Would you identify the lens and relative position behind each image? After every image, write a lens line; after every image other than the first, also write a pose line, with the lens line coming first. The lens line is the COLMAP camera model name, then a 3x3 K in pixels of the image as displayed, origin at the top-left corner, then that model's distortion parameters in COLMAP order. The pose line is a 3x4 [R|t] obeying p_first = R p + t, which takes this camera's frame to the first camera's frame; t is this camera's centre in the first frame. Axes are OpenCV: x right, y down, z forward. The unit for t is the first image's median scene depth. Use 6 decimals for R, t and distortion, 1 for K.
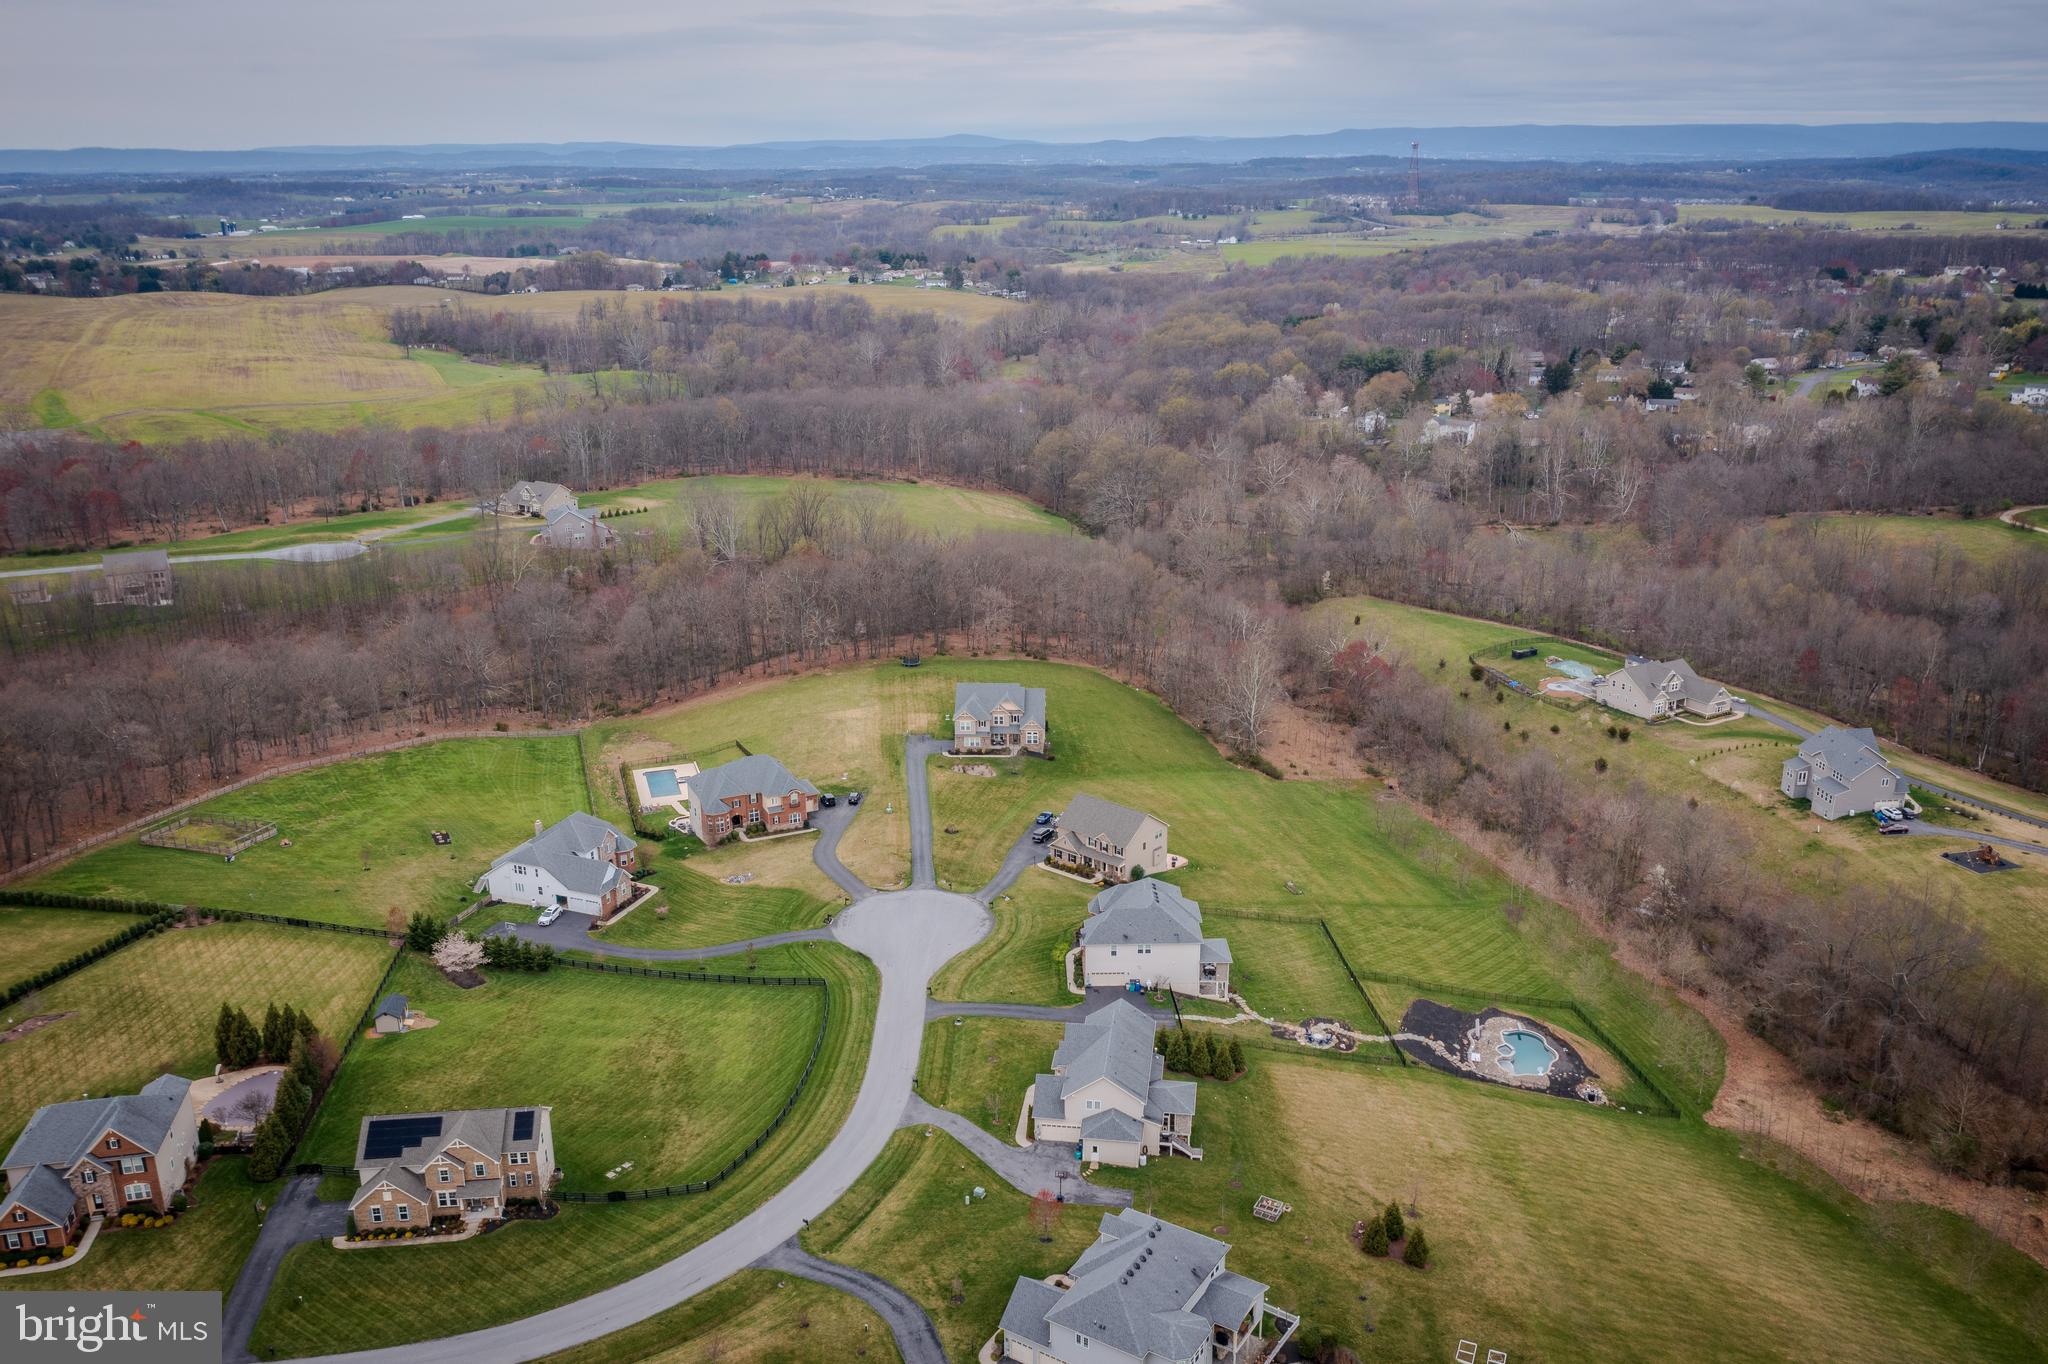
lens RADIAL K [[1640.3, 0, 1026.6], [0, 1640.3, 675.8], [0, 0, 1]] dist [-0.003135, 0.005248]
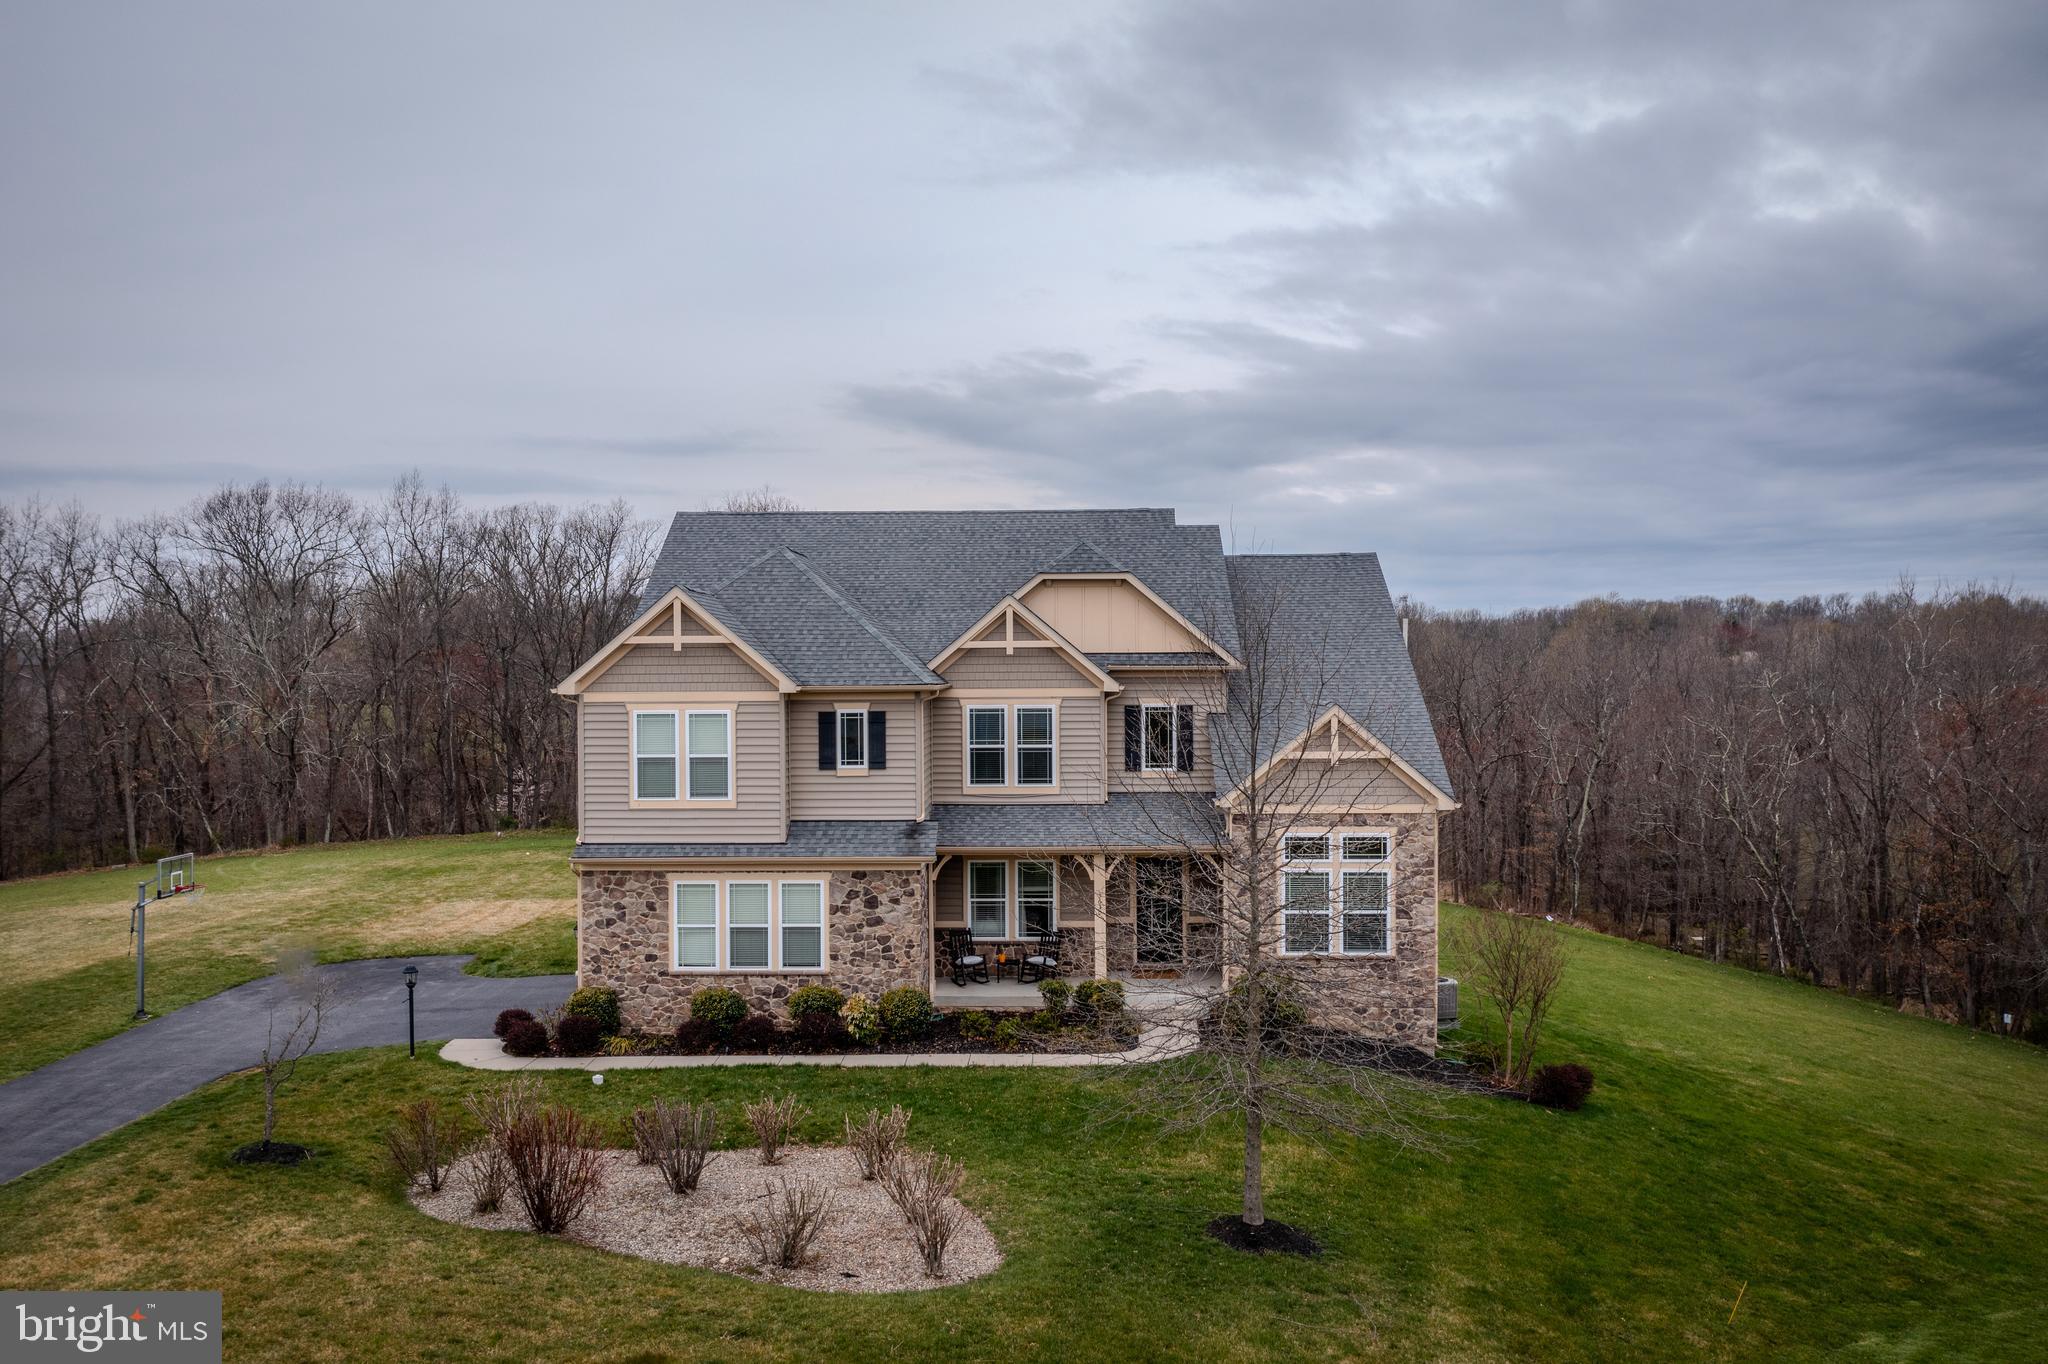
lens RADIAL K [[1640.3, 0, 1026.6], [0, 1640.3, 675.8], [0, 0, 1]] dist [-0.003135, 0.005248]
pose [[0.999783, 0.003448, 0.020556, -0.017788], [0.002895, 0.953684, -0.300797, 0.054004], [-0.020641, 0.300791, 0.953467, 0.869459]]
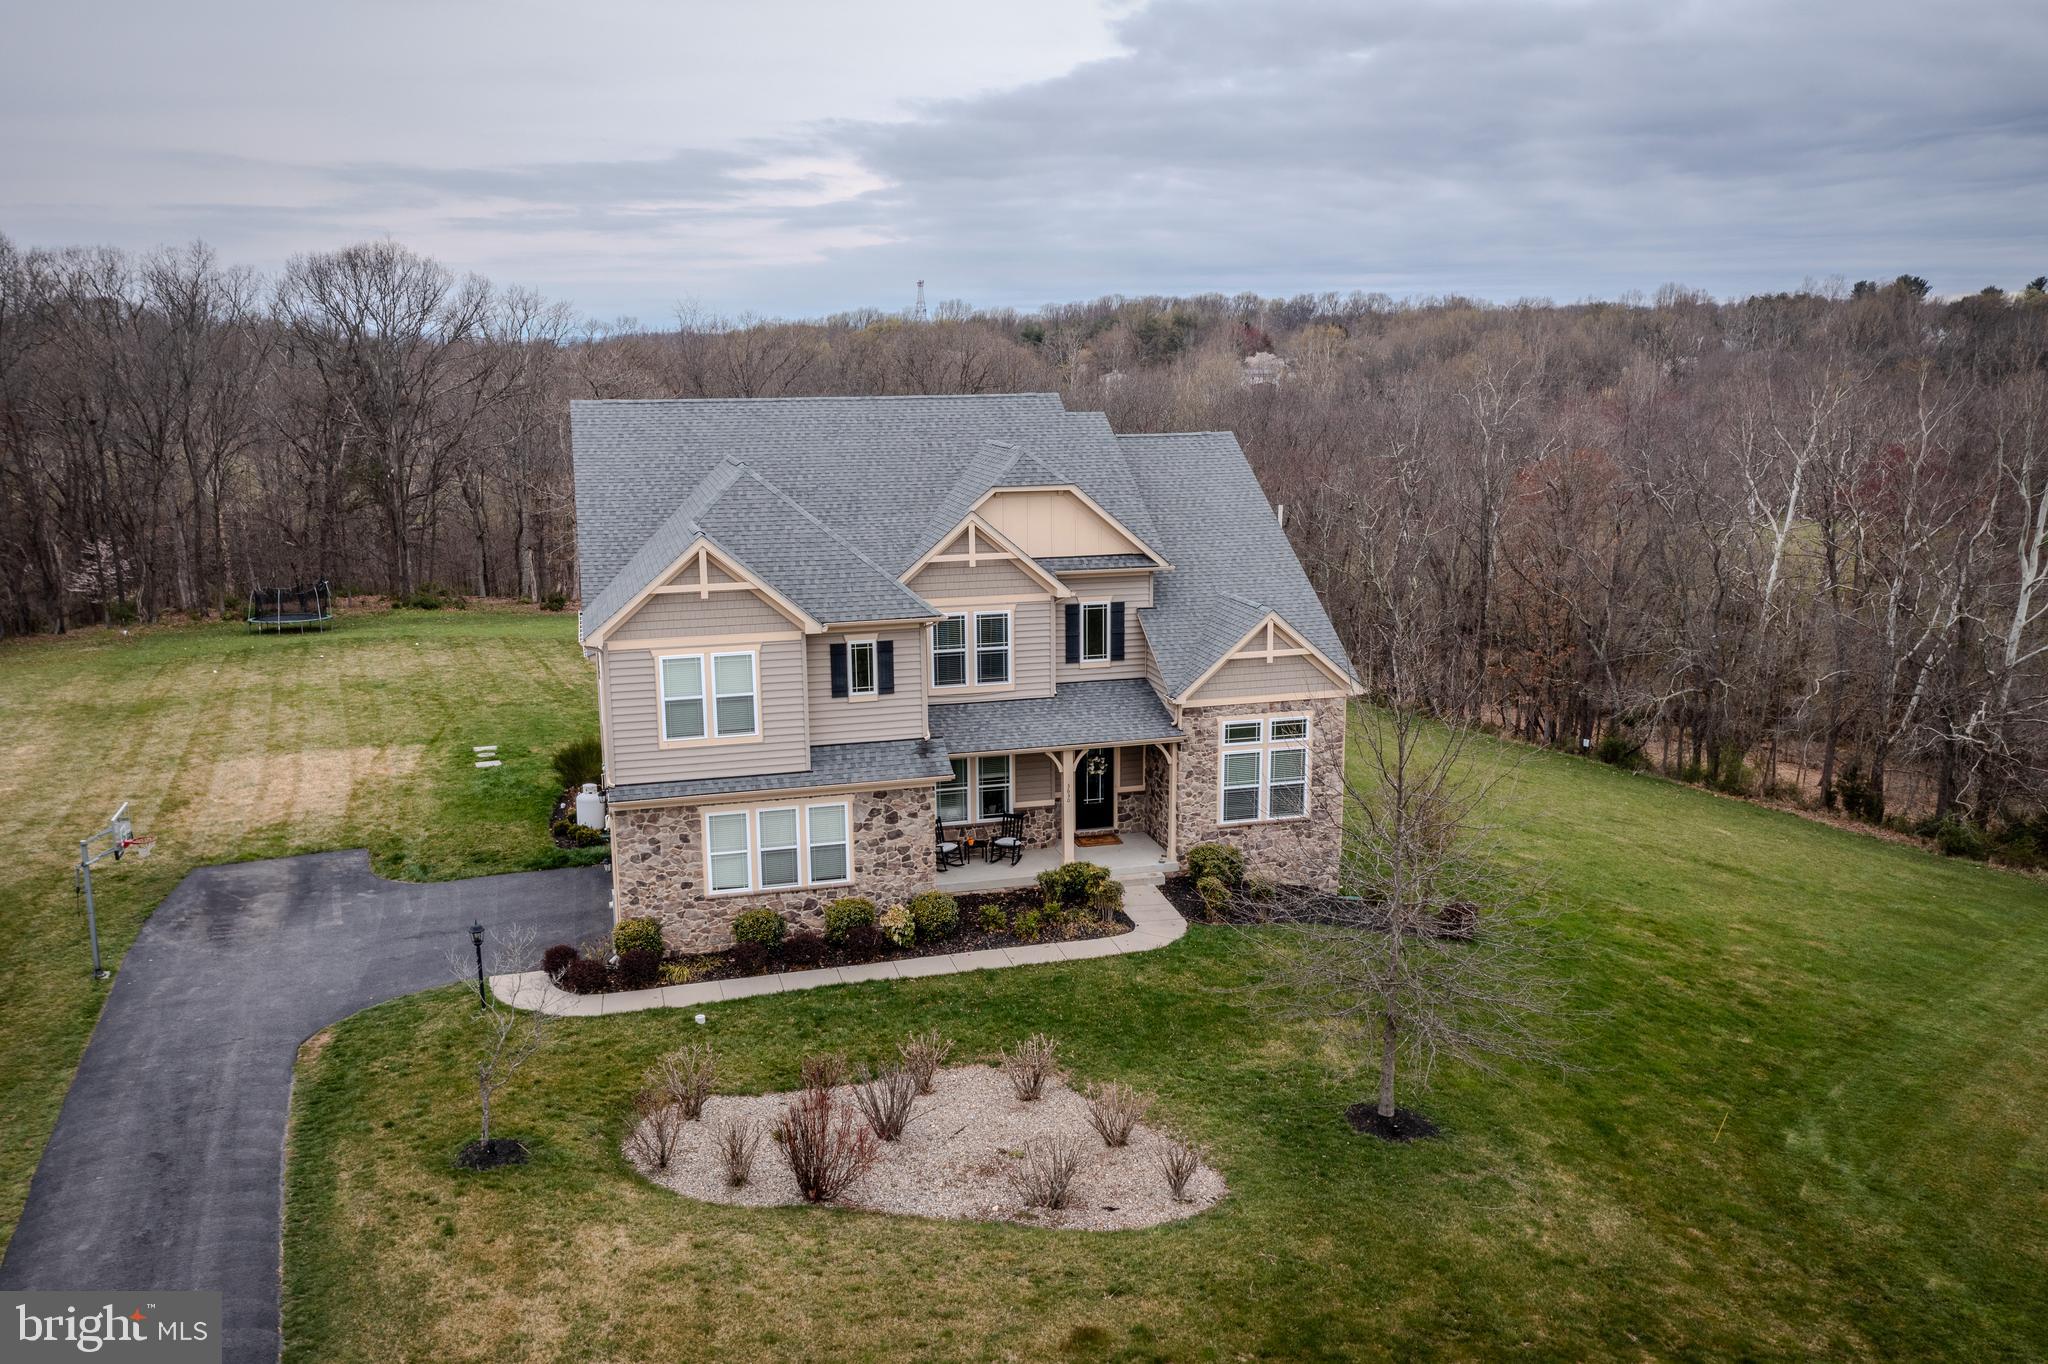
lens RADIAL K [[1643.4, 0, 1025.2], [0, 1643.4, 674.7], [0, 0, 1]] dist [-0.007481, 0.002187]
pose [[0.951265, -0.059233, 0.302632, -0.047829], [0.094004, 0.990370, -0.101642, 0.040175], [-0.293697, 0.125138, 0.947672, 0.862414]]
